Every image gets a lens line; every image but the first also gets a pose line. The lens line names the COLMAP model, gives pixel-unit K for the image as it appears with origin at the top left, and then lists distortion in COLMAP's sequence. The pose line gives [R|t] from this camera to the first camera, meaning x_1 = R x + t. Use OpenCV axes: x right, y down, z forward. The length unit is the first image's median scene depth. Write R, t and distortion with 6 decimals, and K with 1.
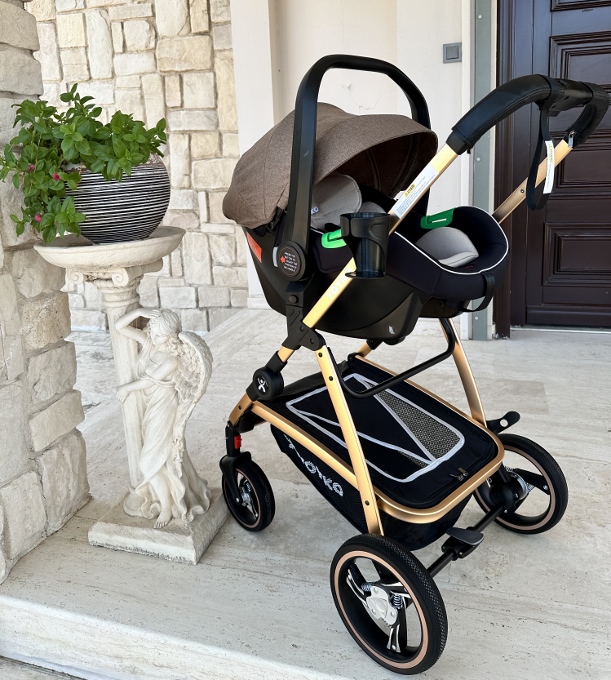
lens RADIAL K [[567.1, 0, 303.6], [0, 567.1, 269.4], [0, 0, 1]] dist [0.014337, -0.025727]
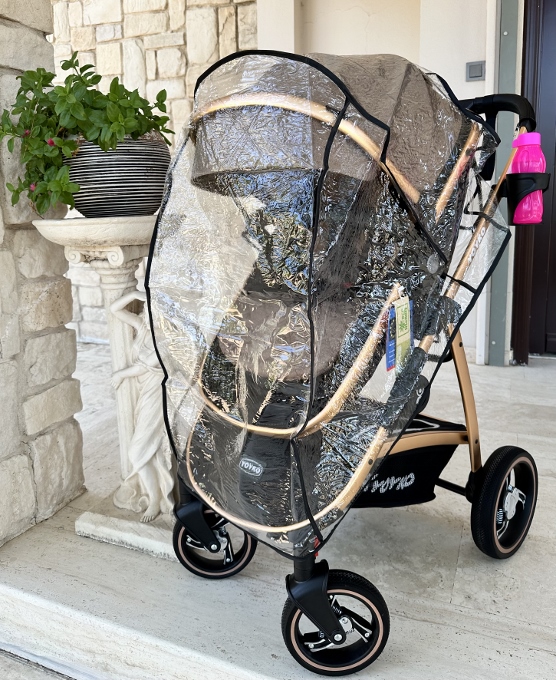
lens RADIAL K [[538.7, 0, 280.7], [0, 538.7, 293.1], [0, 0, 1]] dist [0.006944, -0.019131]
pose [[0.995712, 0.038827, -0.083971, 0.034353], [-0.041054, 0.998845, -0.024953, 0.079964], [0.082905, 0.028294, 0.996156, 0.096874]]
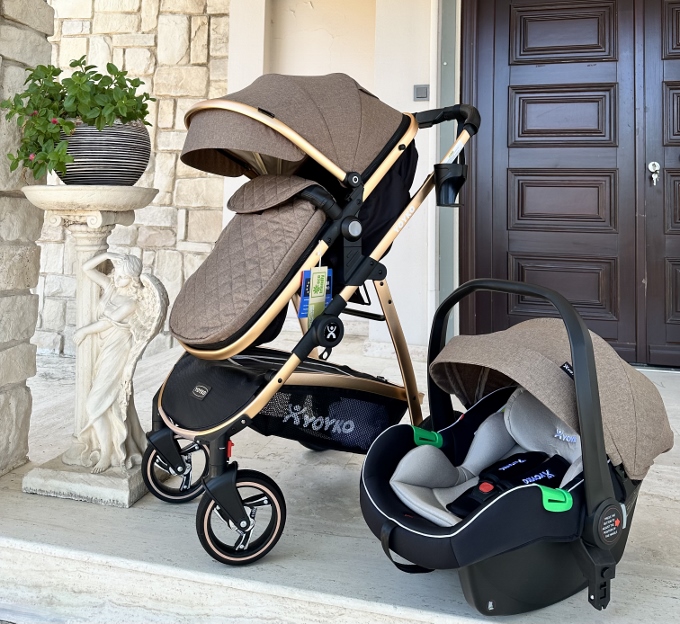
lens RADIAL K [[613.5, 0, 339.4], [0, 613.5, 187.4], [0, 0, 1]] dist [0.000709, -0.017737]
pose [[0.995536, 0.071182, 0.061981, 0.072218], [-0.053907, 0.967853, -0.245673, 0.202125], [-0.077476, 0.241235, 0.967369, -0.207334]]
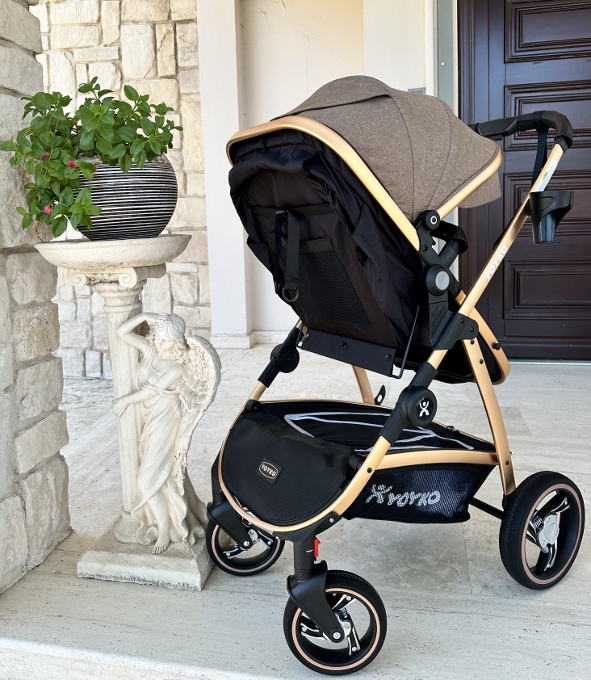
lens RADIAL K [[561.9, 0, 296.9], [0, 561.9, 272.7], [0, 0, 1]] dist [0.003038, -0.012824]
pose [[0.995304, 0.004765, 0.096685, -0.117393], [0.004662, 0.995269, -0.097046, 0.088758], [-0.096690, 0.097041, 0.990573, 0.029386]]
